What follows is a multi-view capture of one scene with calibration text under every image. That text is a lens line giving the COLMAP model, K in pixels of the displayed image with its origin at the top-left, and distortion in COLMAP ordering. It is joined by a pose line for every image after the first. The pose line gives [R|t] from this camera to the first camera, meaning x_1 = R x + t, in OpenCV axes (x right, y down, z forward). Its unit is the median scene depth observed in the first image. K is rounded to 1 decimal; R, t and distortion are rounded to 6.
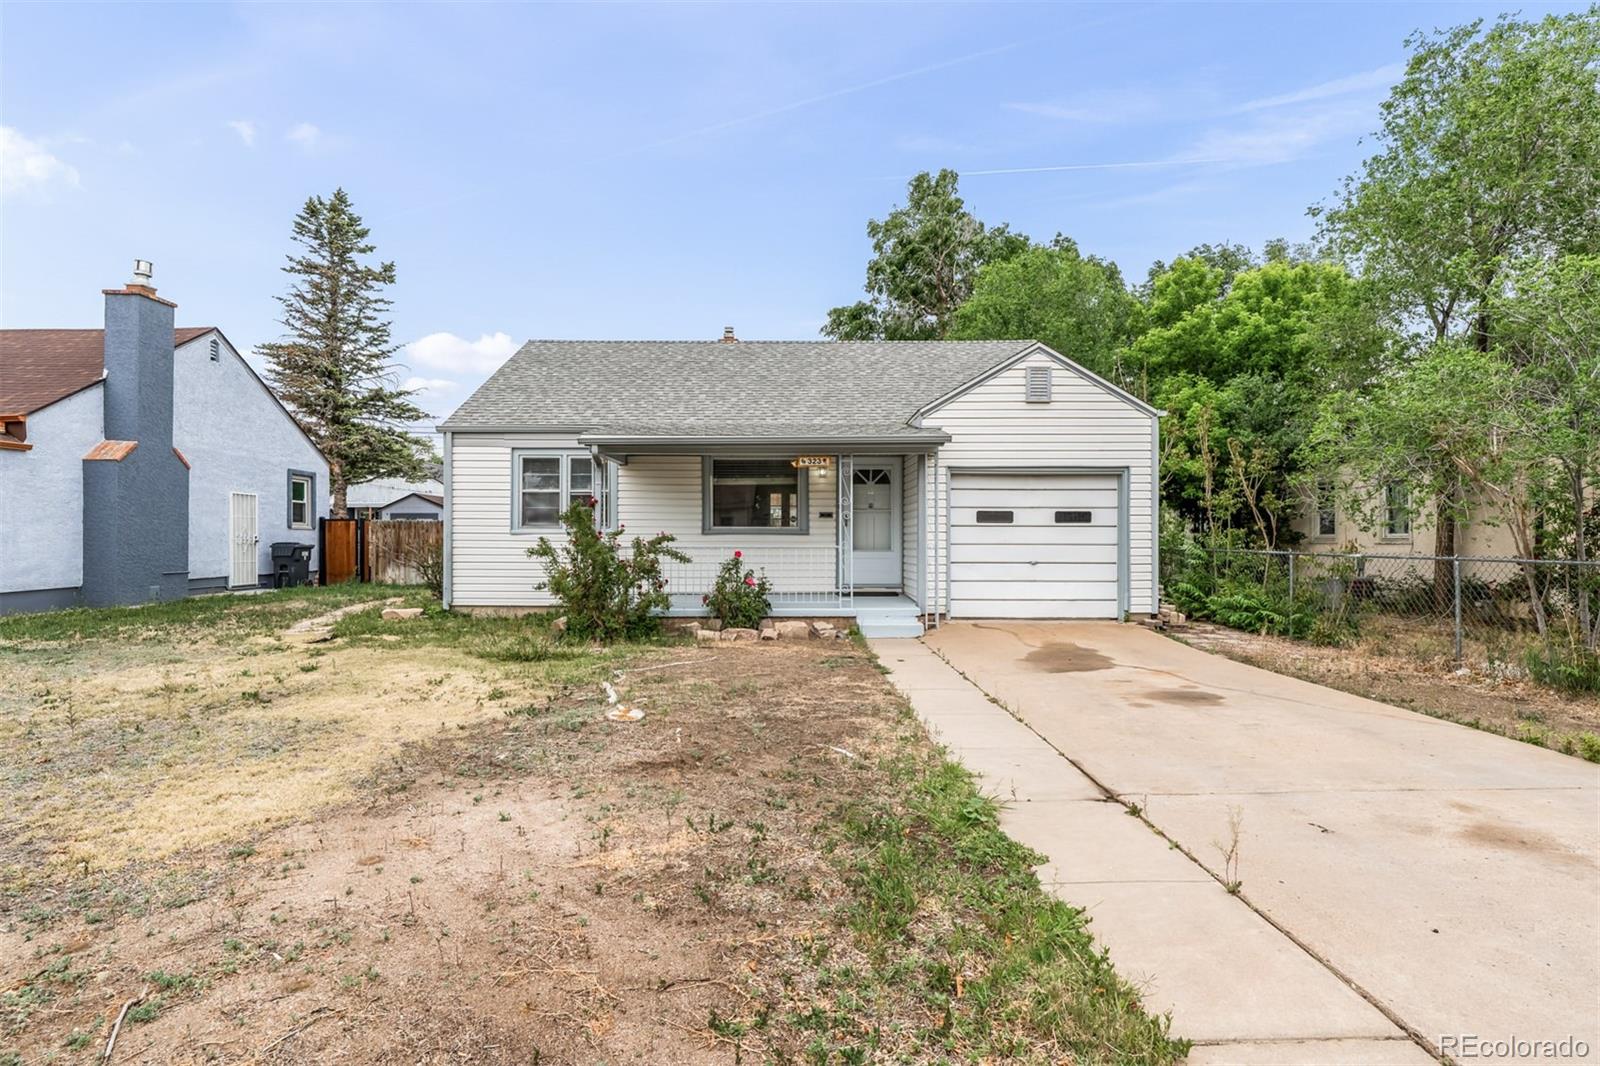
lens RADIAL K [[818.8, 0, 812.6], [0, 818.8, 530.8], [0, 0, 1]] dist [0.001555, -0.000009]
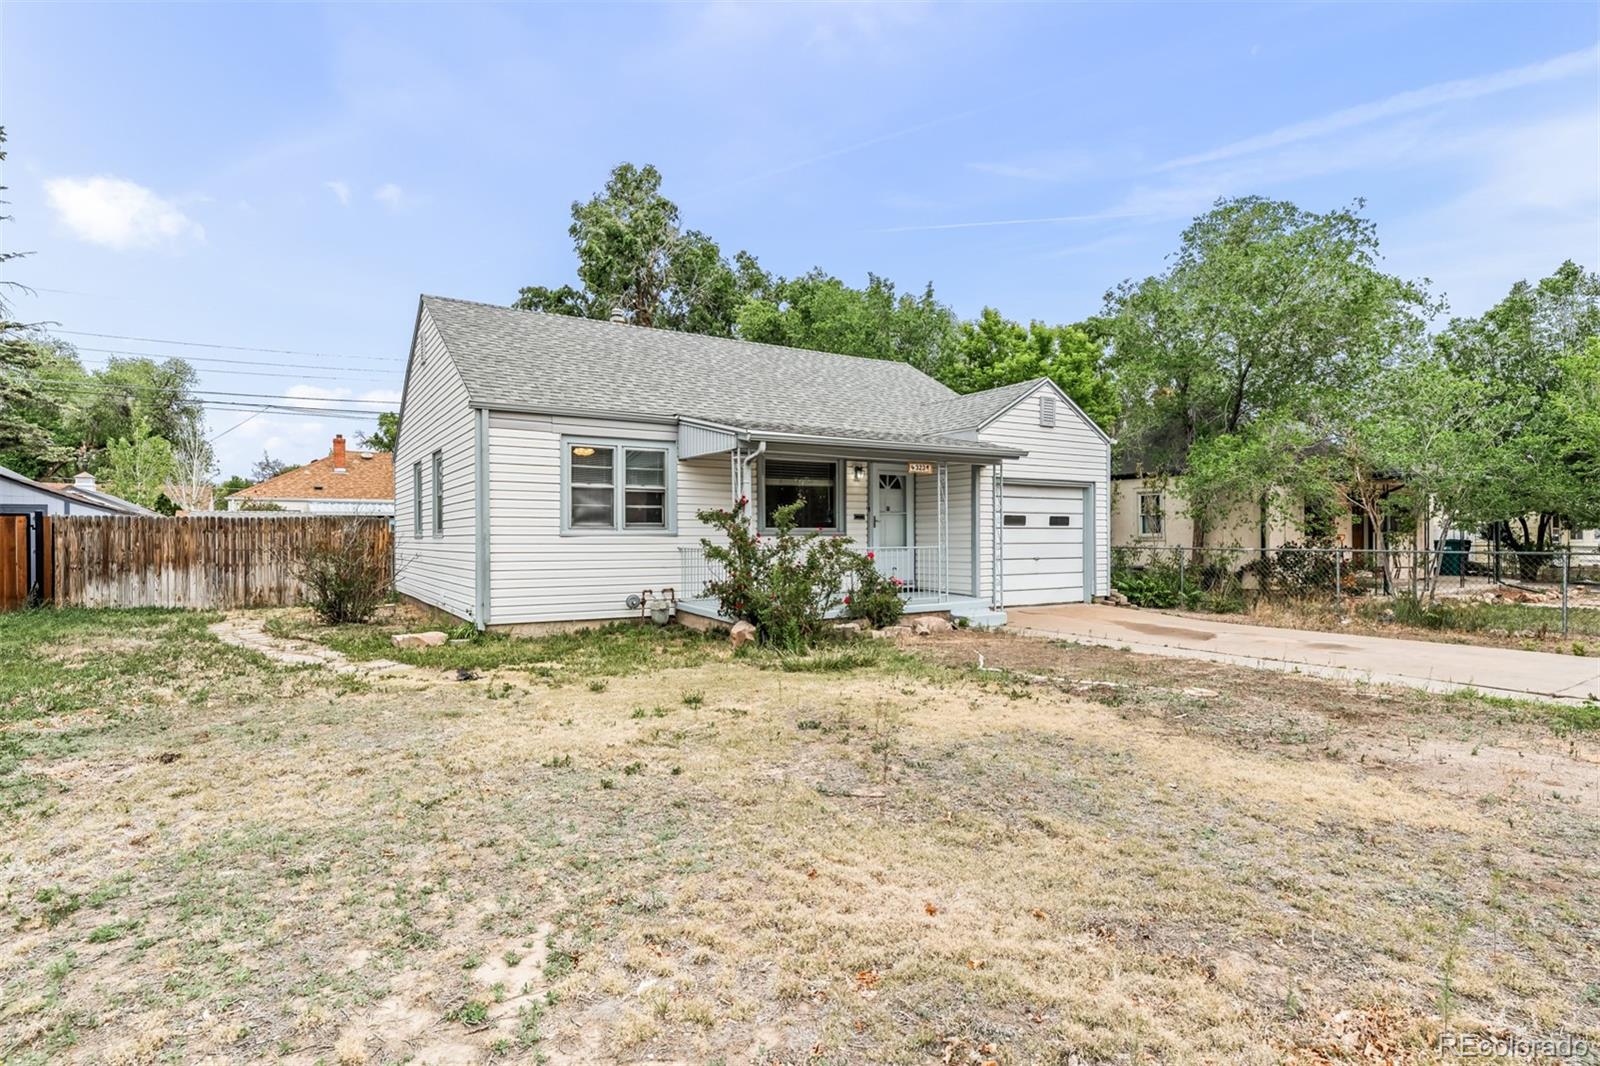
lens RADIAL K [[818.8, 0, 816.2], [0, 818.8, 538.3], [0, 0, 1]] dist [0.001555, -0.000009]
pose [[0.839245, -0.005083, 0.543730, -0.604316], [-0.001346, 0.999934, 0.011425, -0.003951], [-0.543752, -0.010320, 0.839183, 0.148357]]
